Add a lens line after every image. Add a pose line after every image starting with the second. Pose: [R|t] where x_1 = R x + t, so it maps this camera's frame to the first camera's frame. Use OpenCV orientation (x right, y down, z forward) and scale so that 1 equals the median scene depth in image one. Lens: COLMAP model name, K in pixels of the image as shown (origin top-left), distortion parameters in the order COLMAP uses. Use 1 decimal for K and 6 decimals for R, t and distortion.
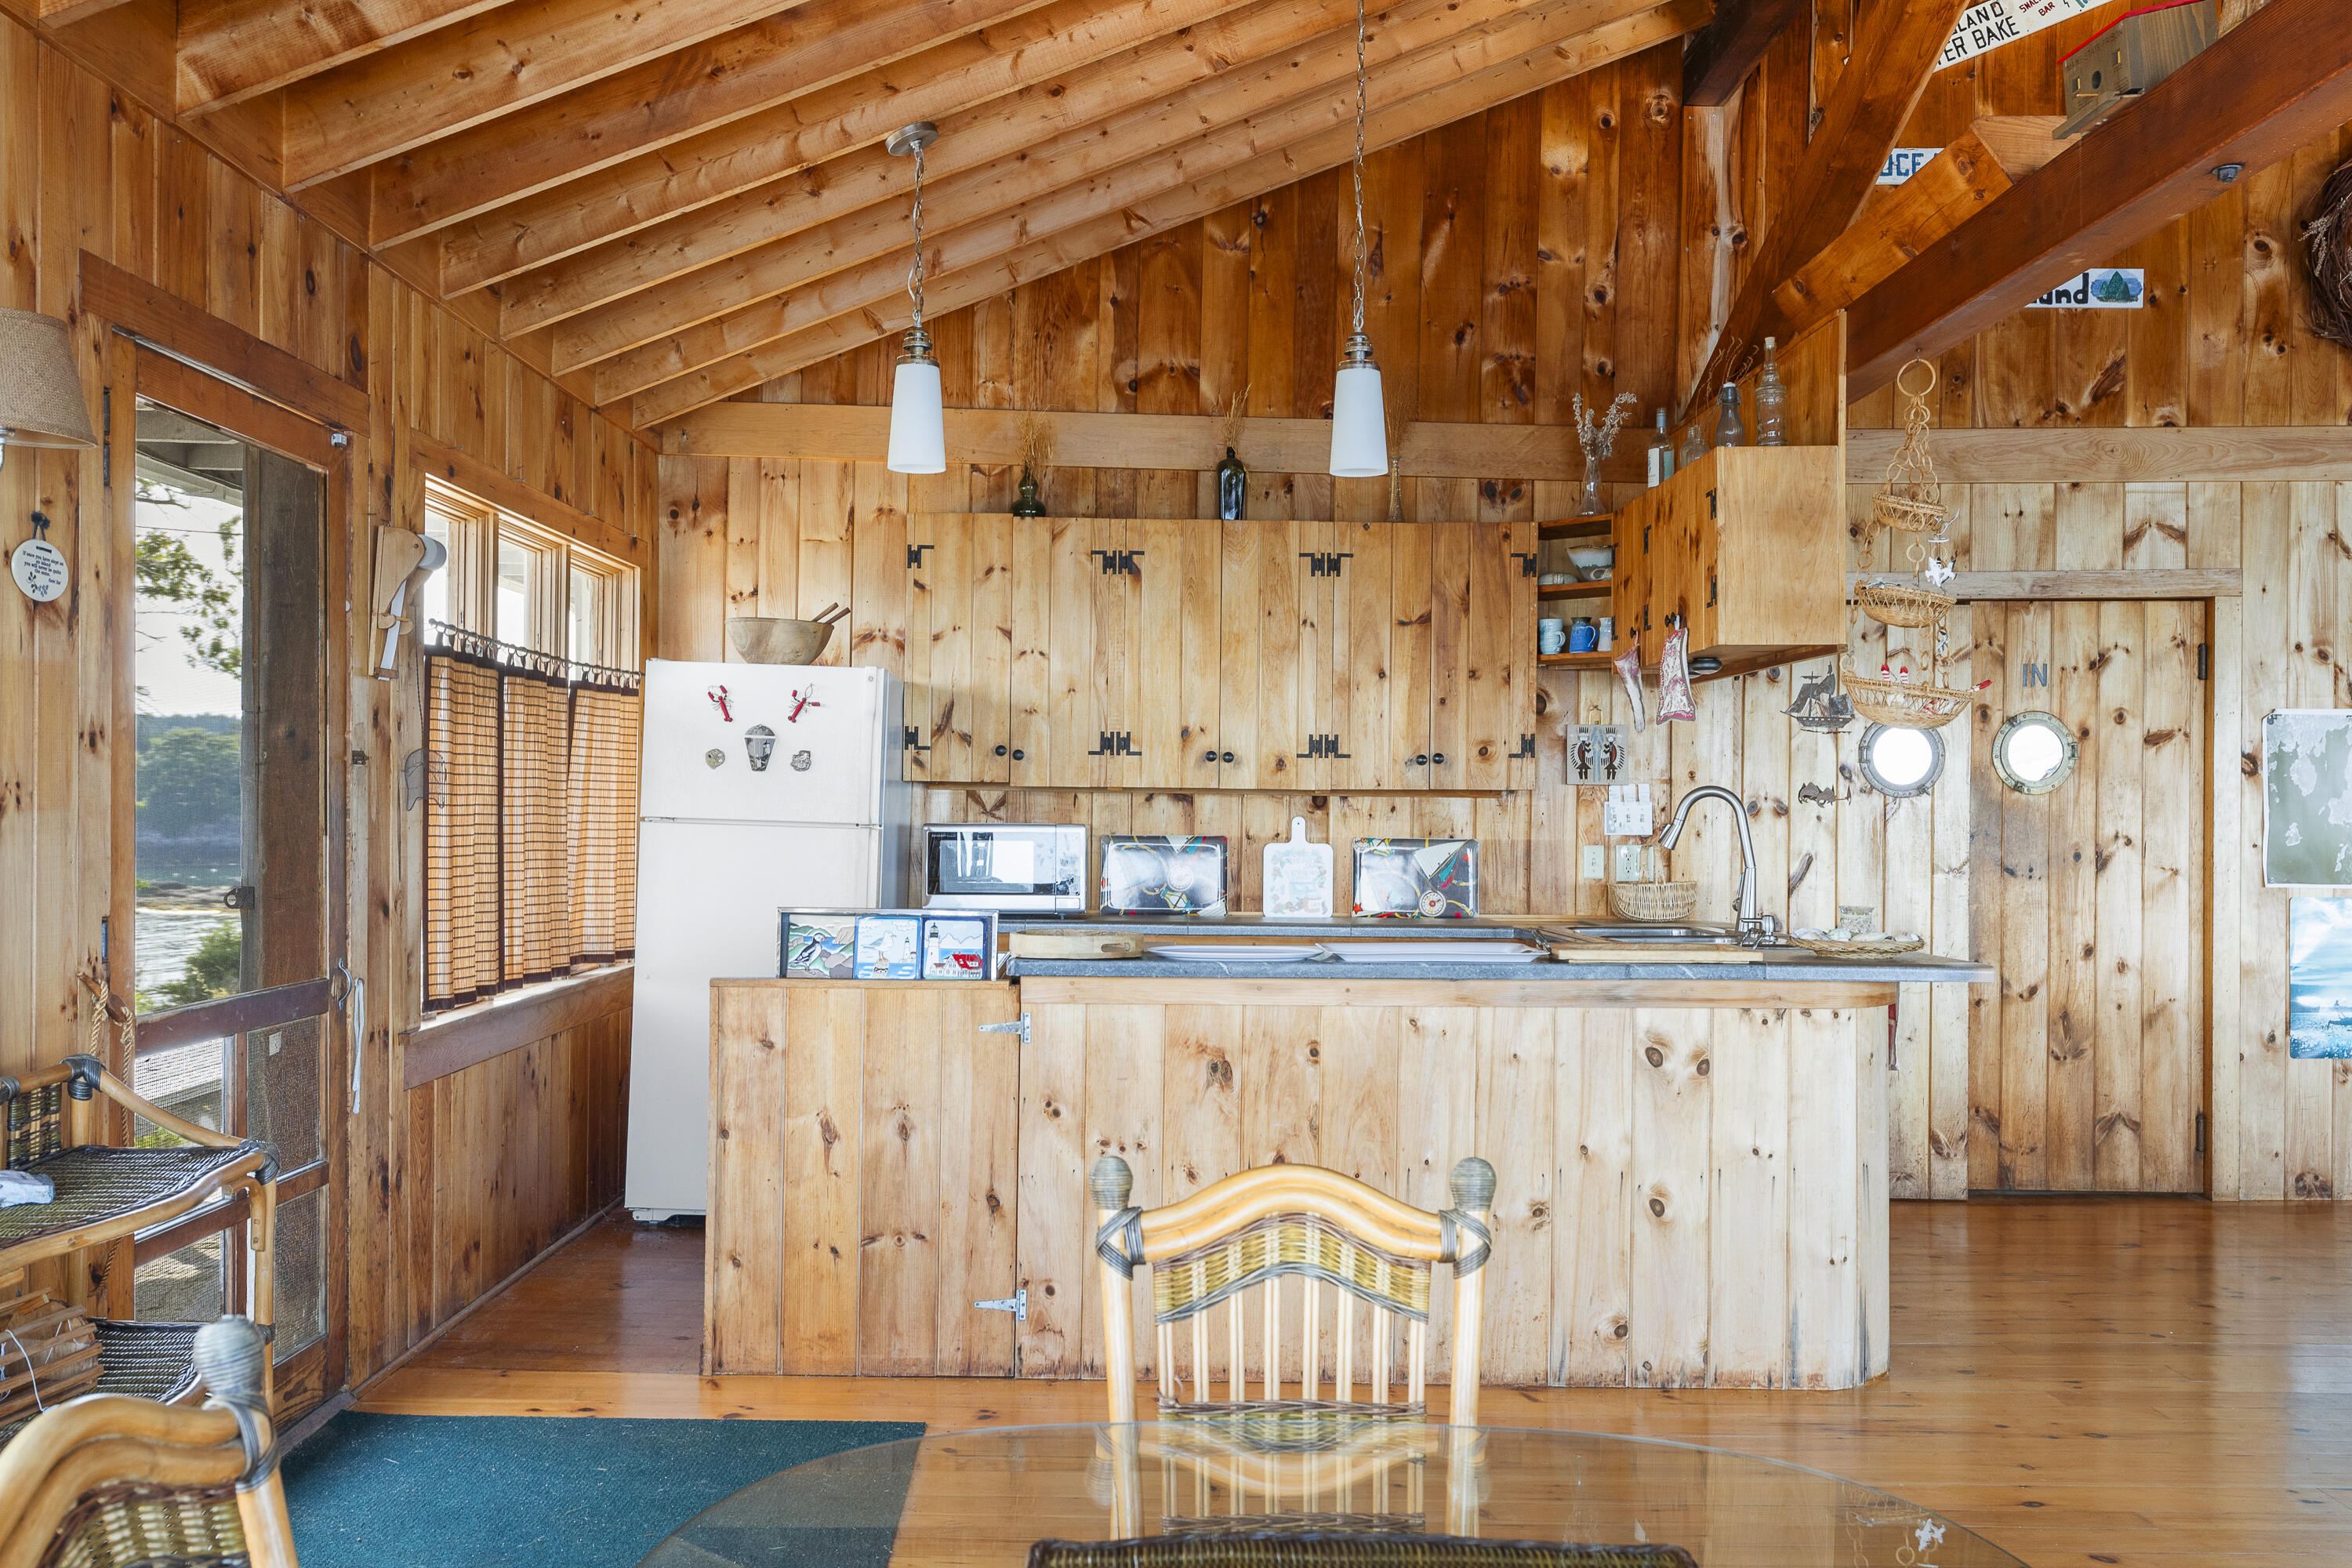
lens RADIAL K [[1932.7, 0, 1177.8], [0, 1932.7, 795.8], [0, 0, 1]] dist [0.012128, -0.005309]
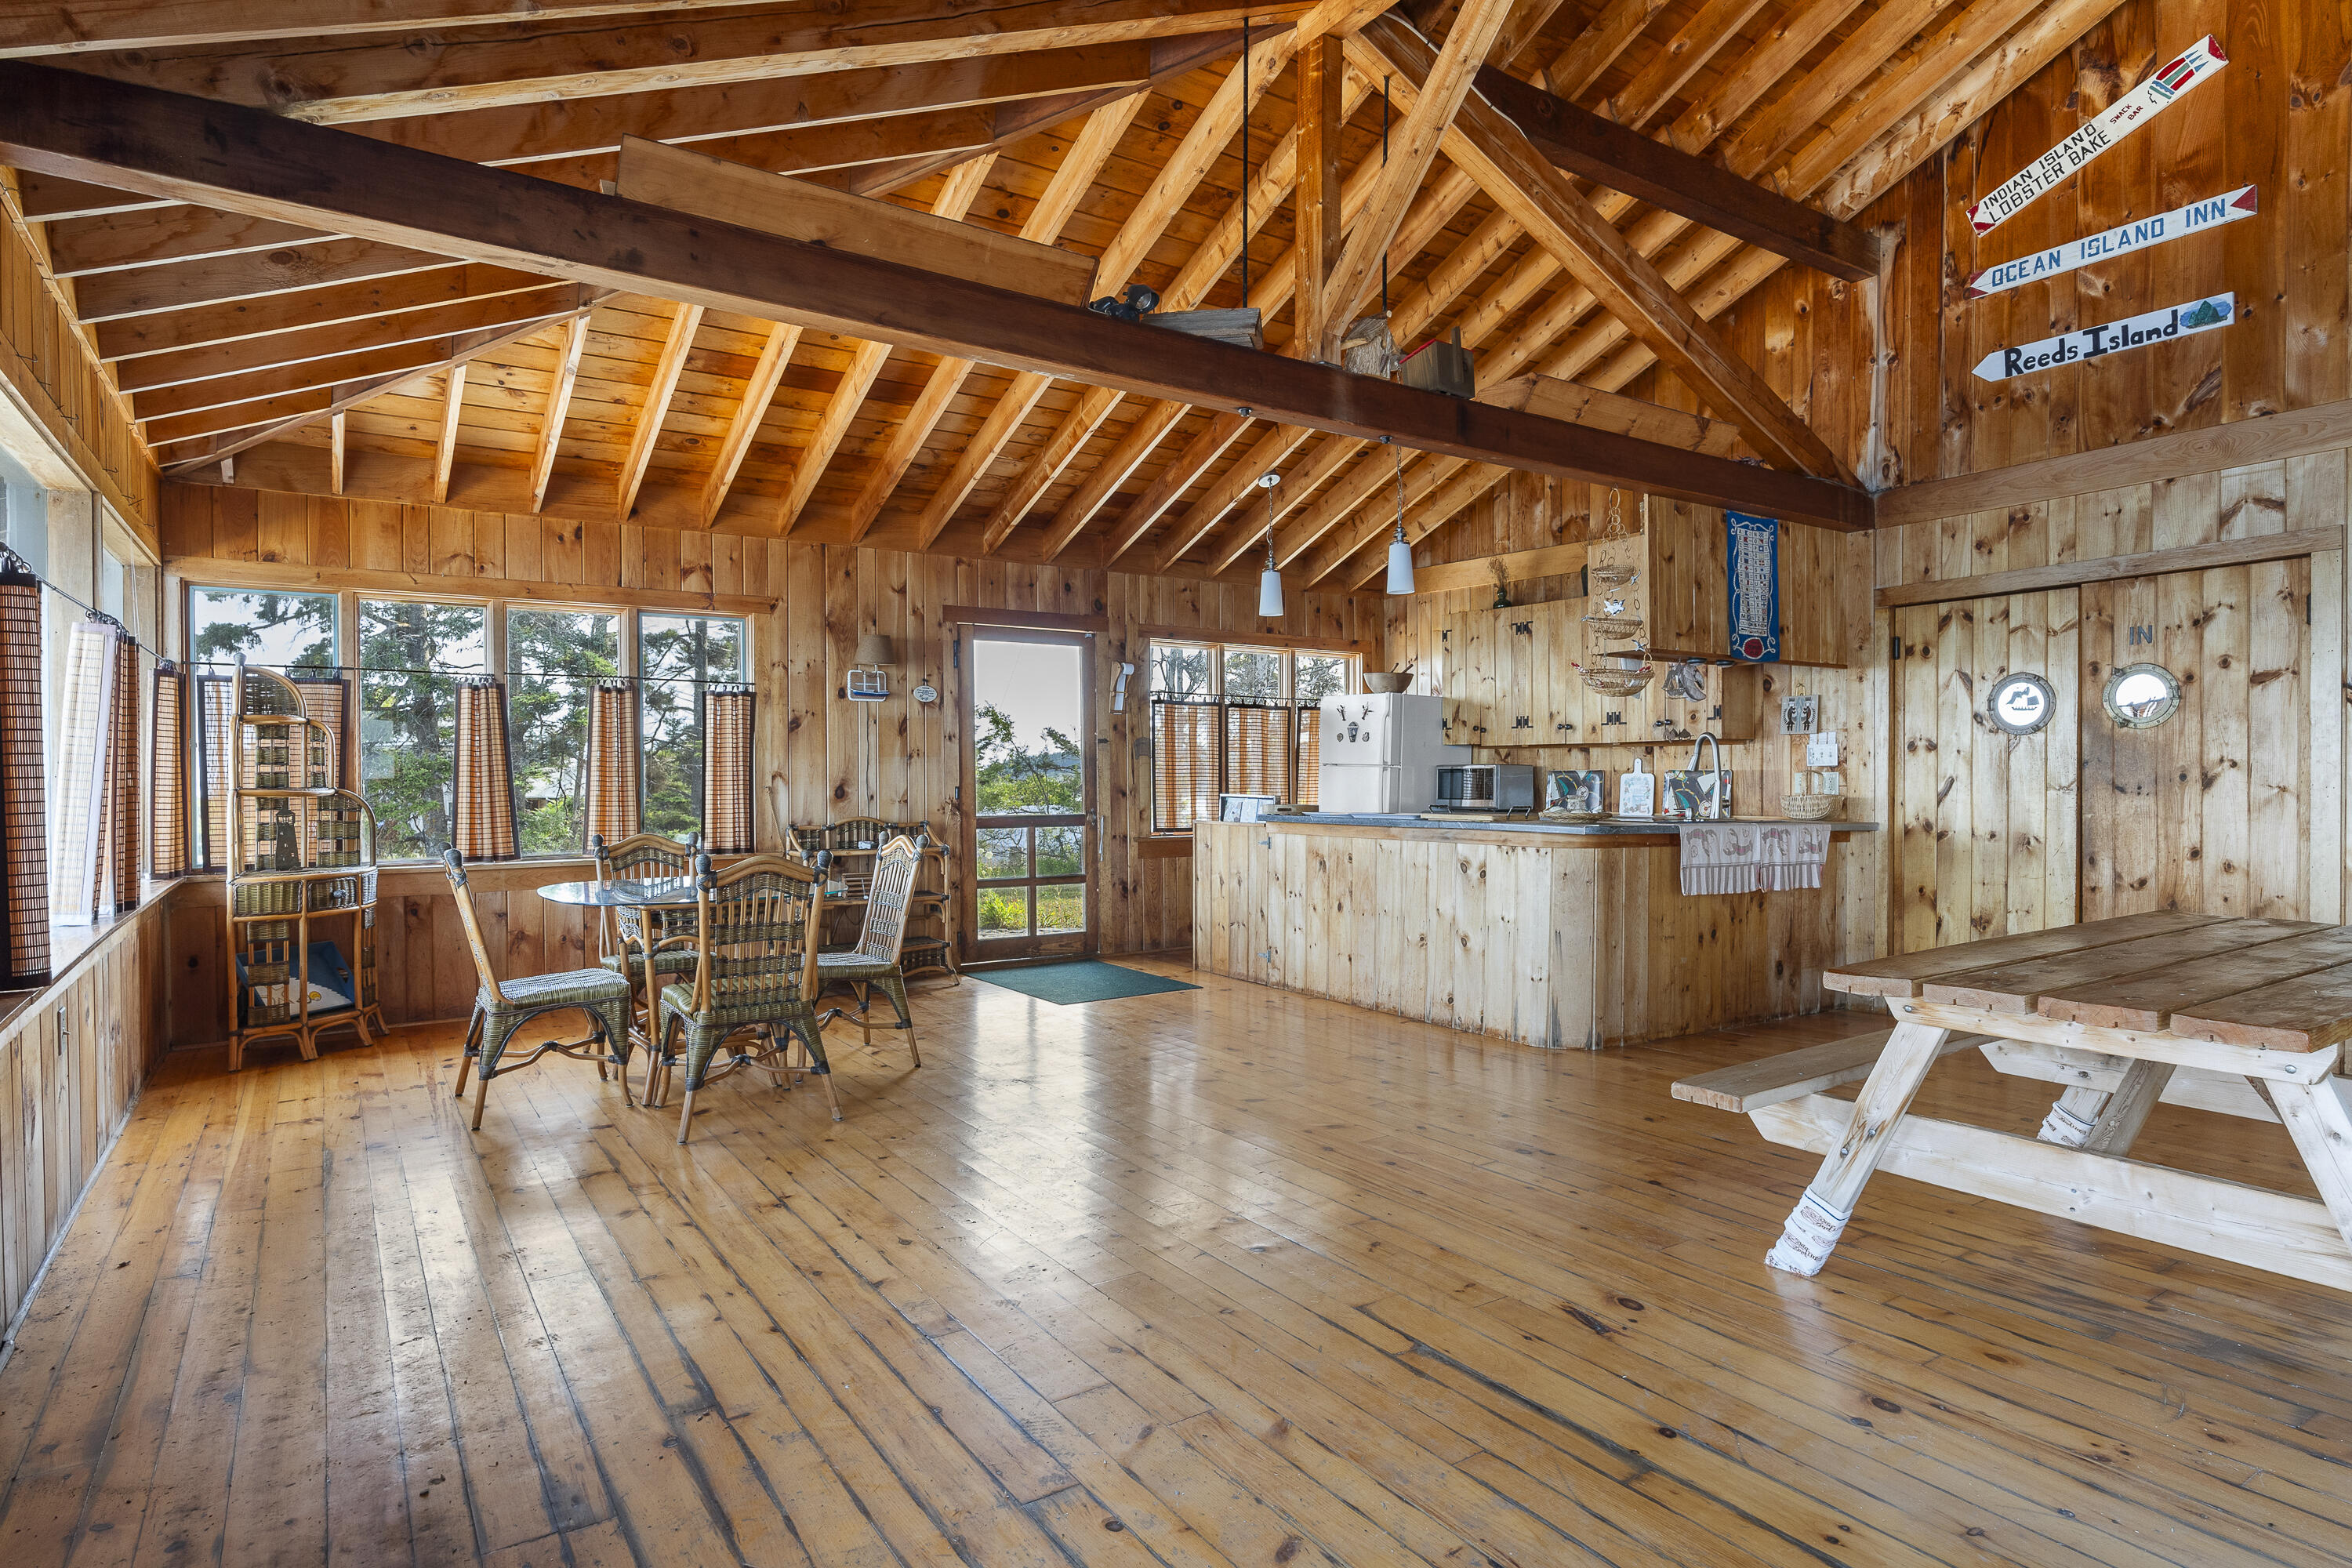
lens RADIAL K [[1267.8, 0, 1180.2], [0, 1267.8, 786.3], [0, 0, 1]] dist [-0.006607, 0.004795]
pose [[0.560313, -0.004005, -0.828271, 0.782898], [0.010518, 0.999942, 0.002280, 0.028940], [0.828214, -0.009989, 0.560322, 0.008198]]
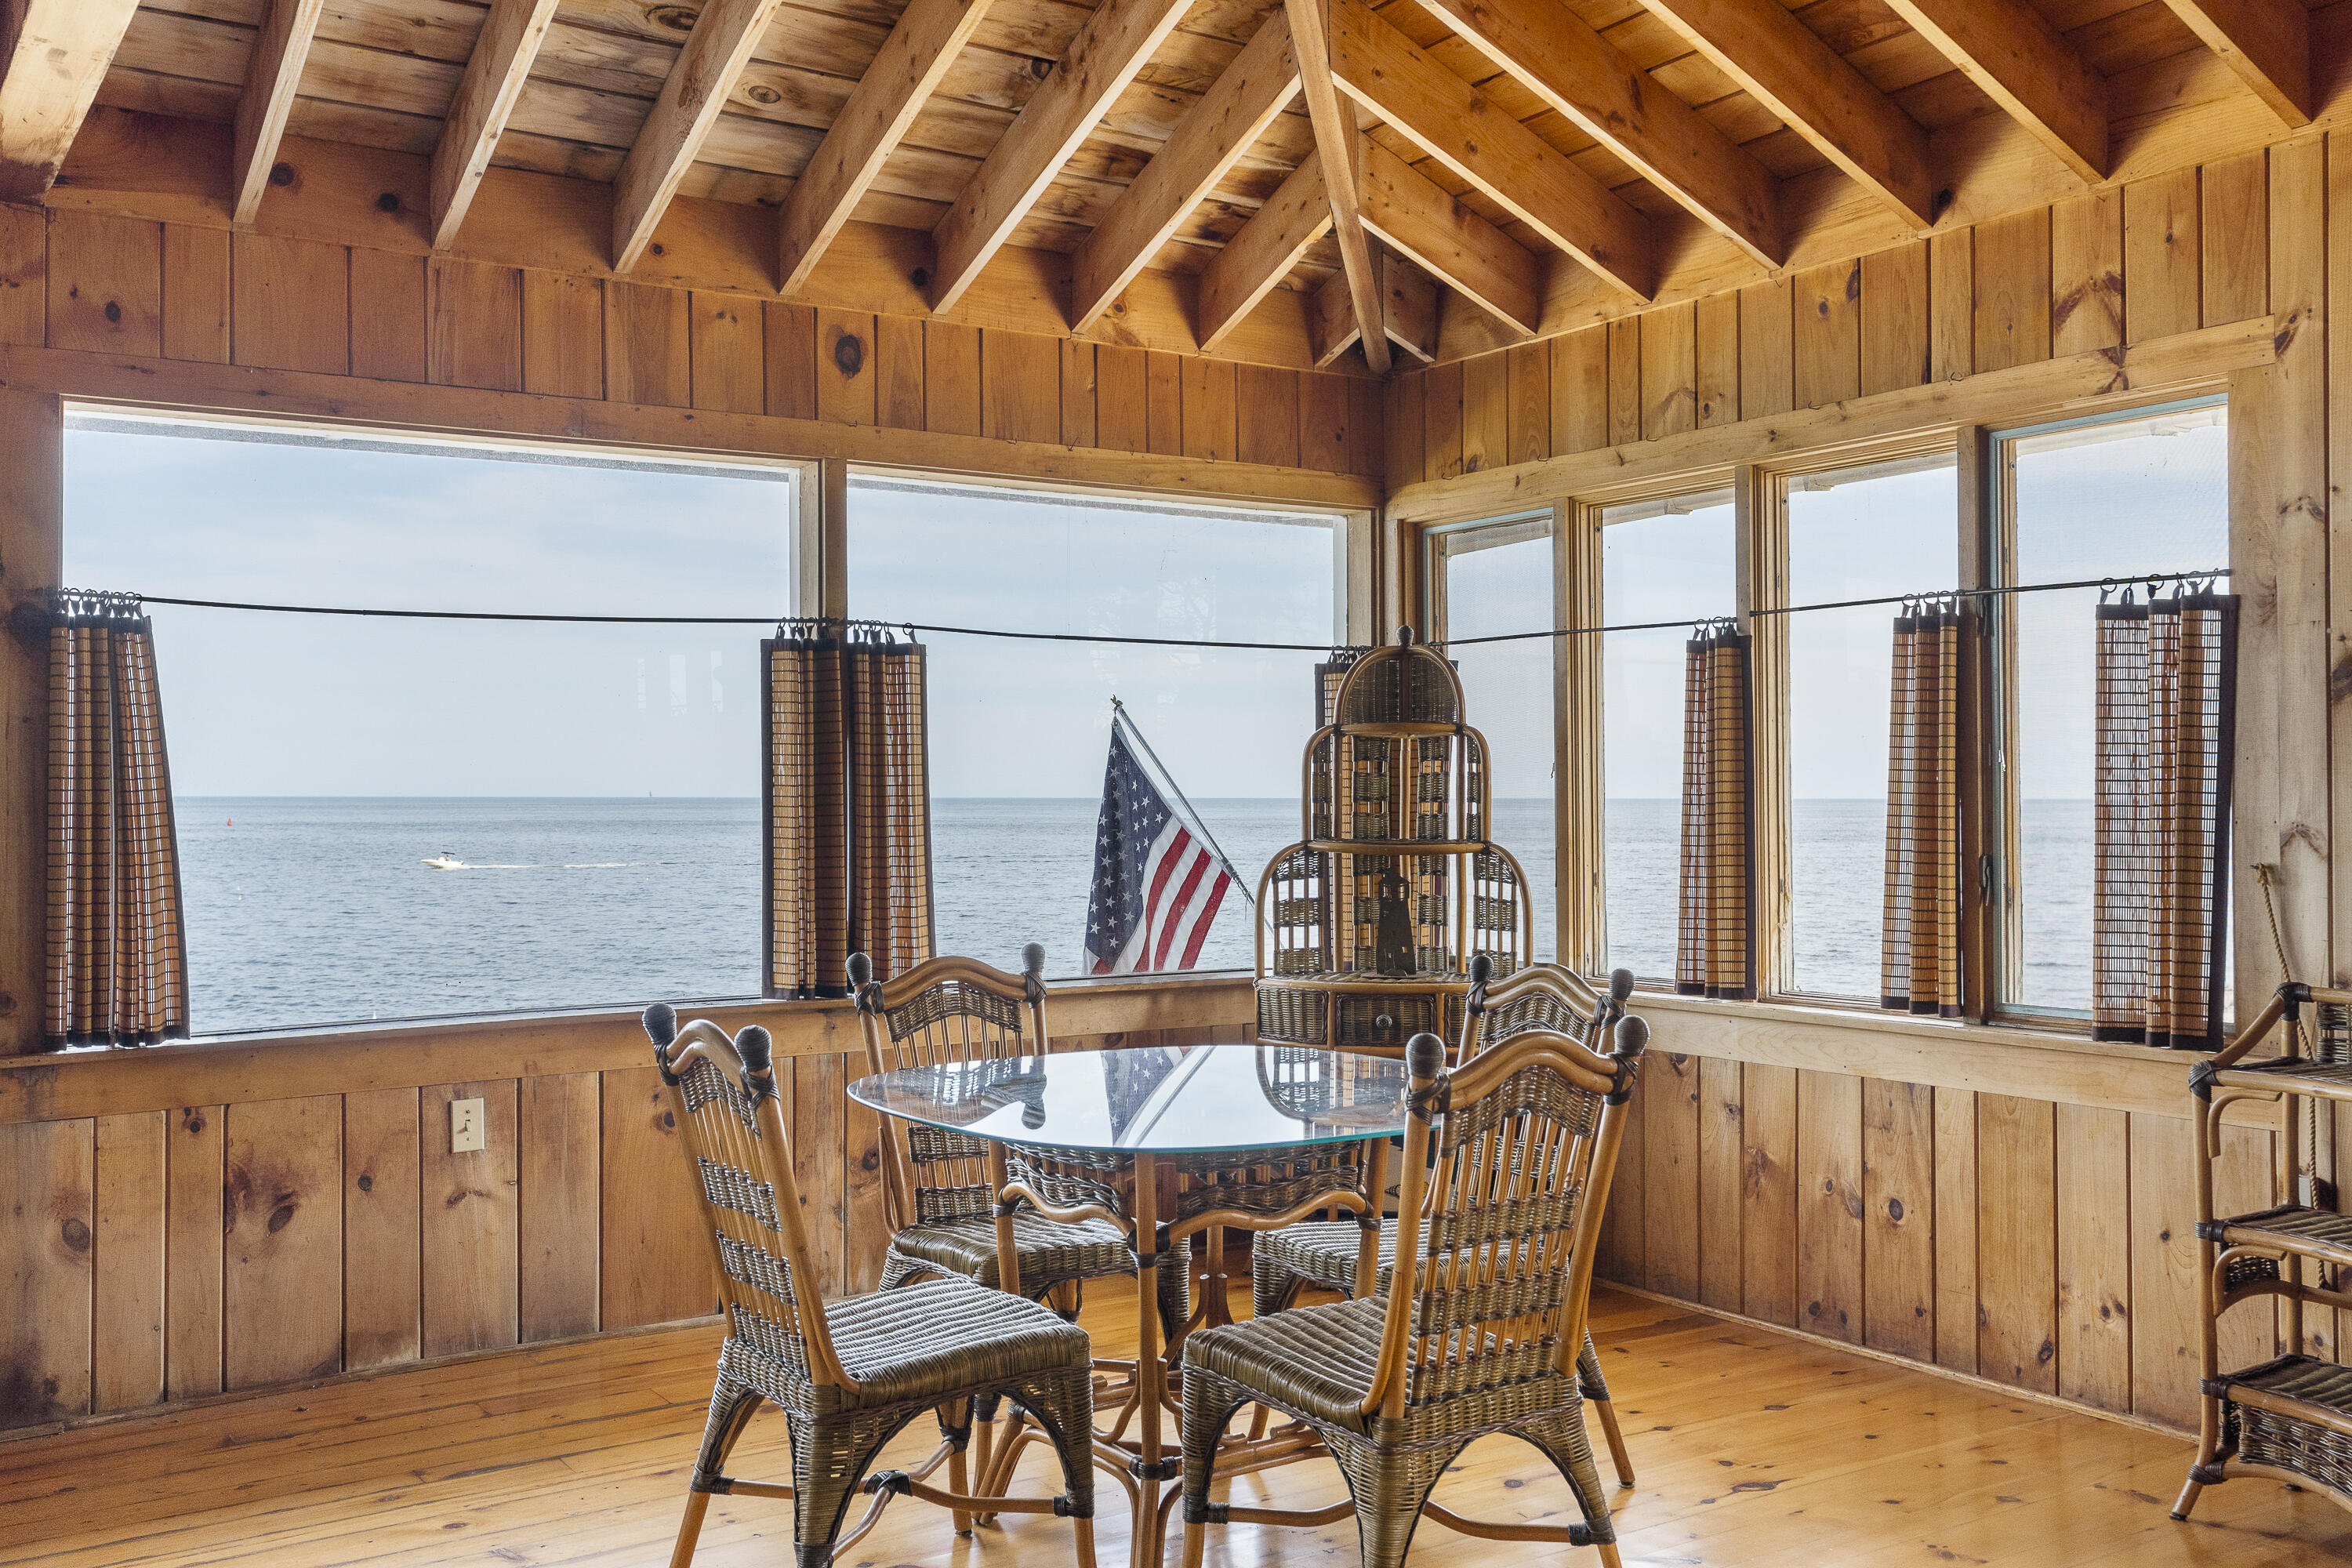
lens RADIAL K [[2123.8, 0, 1163.8], [0, 2123.8, 748.5], [0, 0, 1]] dist [0.013085, 0.010796]
pose [[-0.836734, -0.021593, -0.547184, 0.325335], [-0.006605, 0.999548, -0.029343, 0.014879], [0.547570, -0.020938, -0.836498, 0.641821]]
